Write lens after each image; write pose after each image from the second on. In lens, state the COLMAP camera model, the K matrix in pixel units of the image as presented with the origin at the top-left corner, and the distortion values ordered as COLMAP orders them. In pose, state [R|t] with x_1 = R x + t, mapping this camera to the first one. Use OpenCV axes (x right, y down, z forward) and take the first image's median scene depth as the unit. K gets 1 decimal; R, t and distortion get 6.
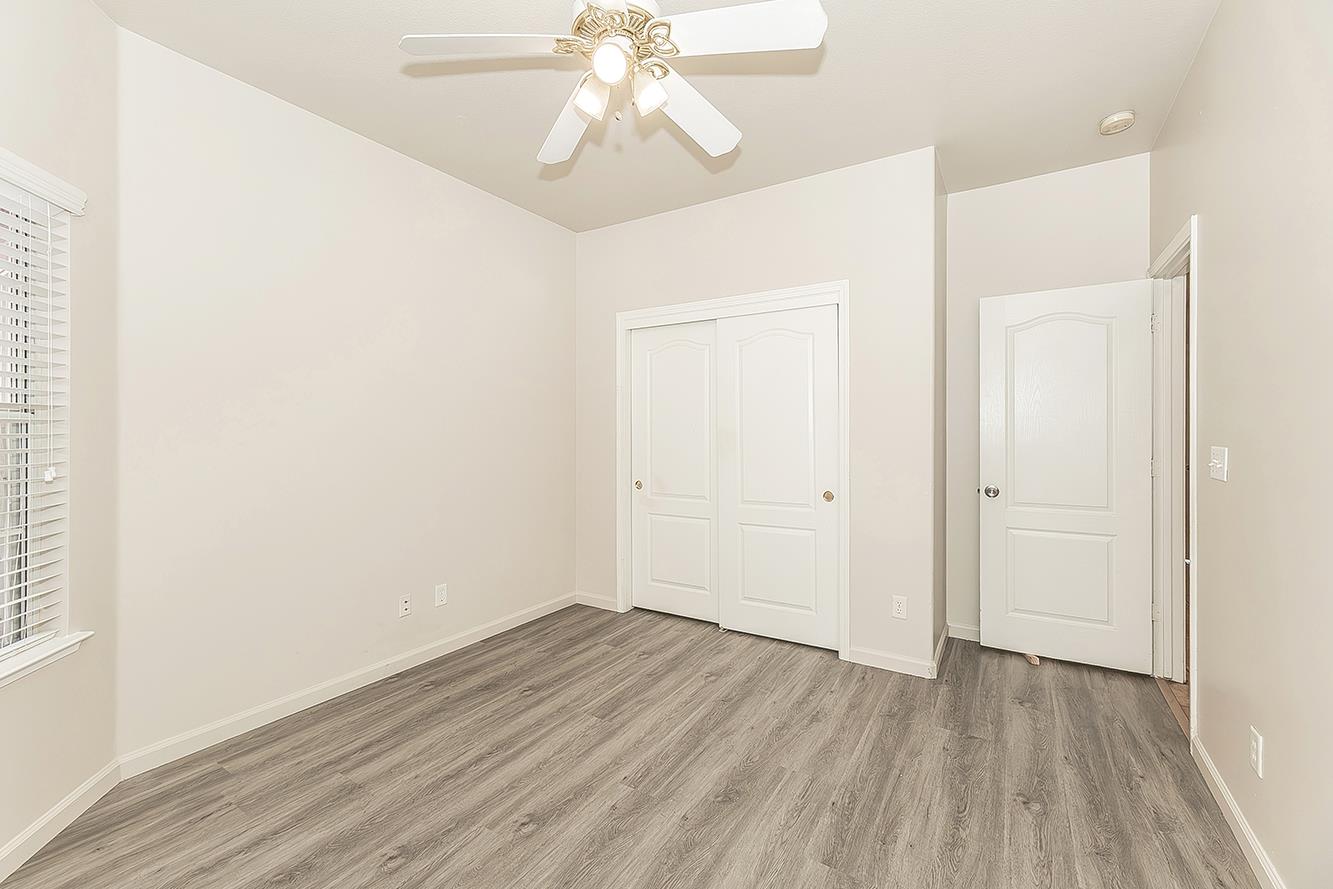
lens RADIAL K [[569.5, 0, 661.9], [0, 569.5, 443.0], [0, 0, 1]] dist [0.002509, -0.000014]
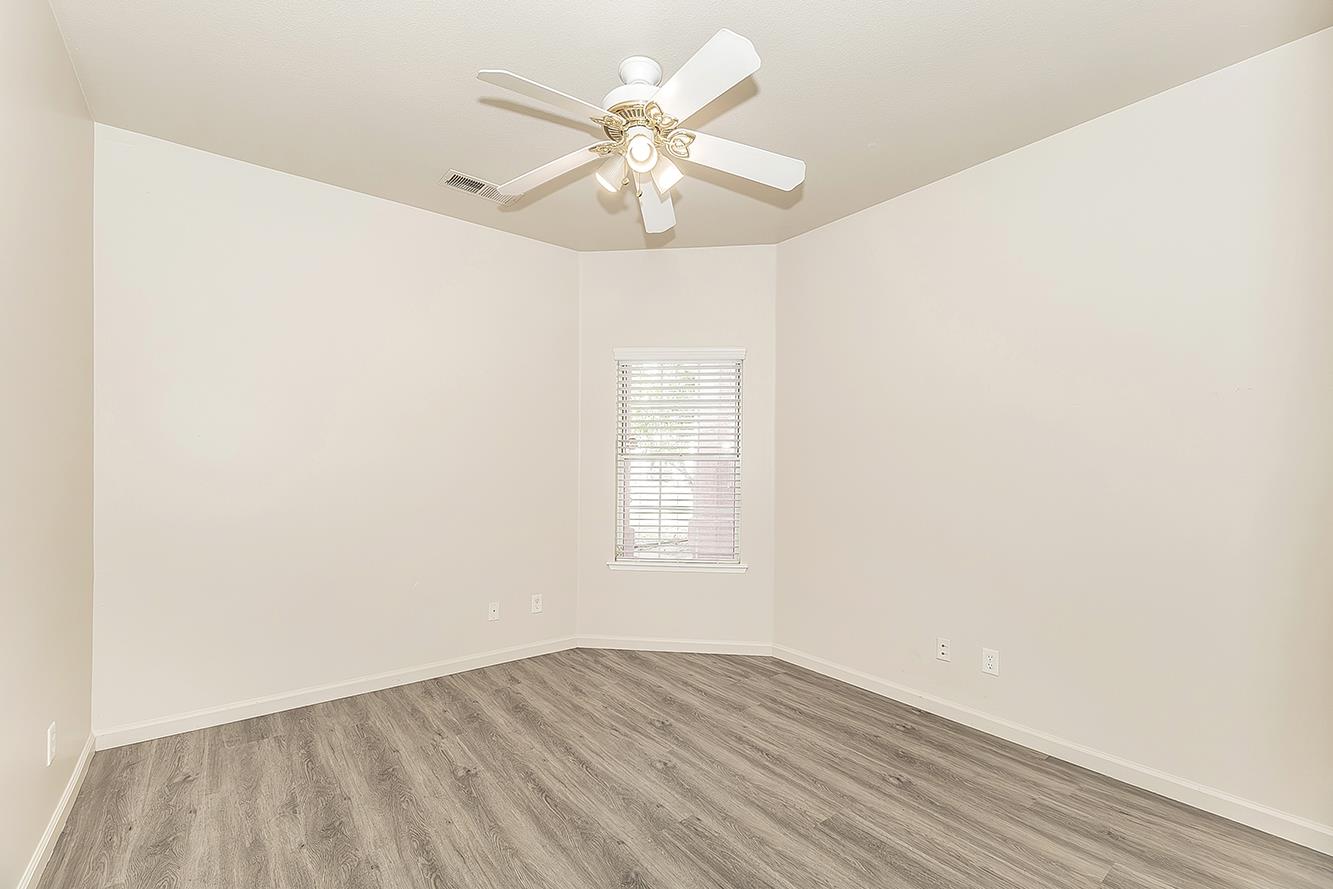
lens RADIAL K [[569.5, 0, 661.9], [0, 569.5, 443.0], [0, 0, 1]] dist [0.002509, -0.000014]
pose [[-0.353336, -0.038397, -0.934708, 0.777837], [-0.026291, 0.999170, -0.031106, -0.023344], [0.935127, 0.013583, -0.354052, 1.106315]]
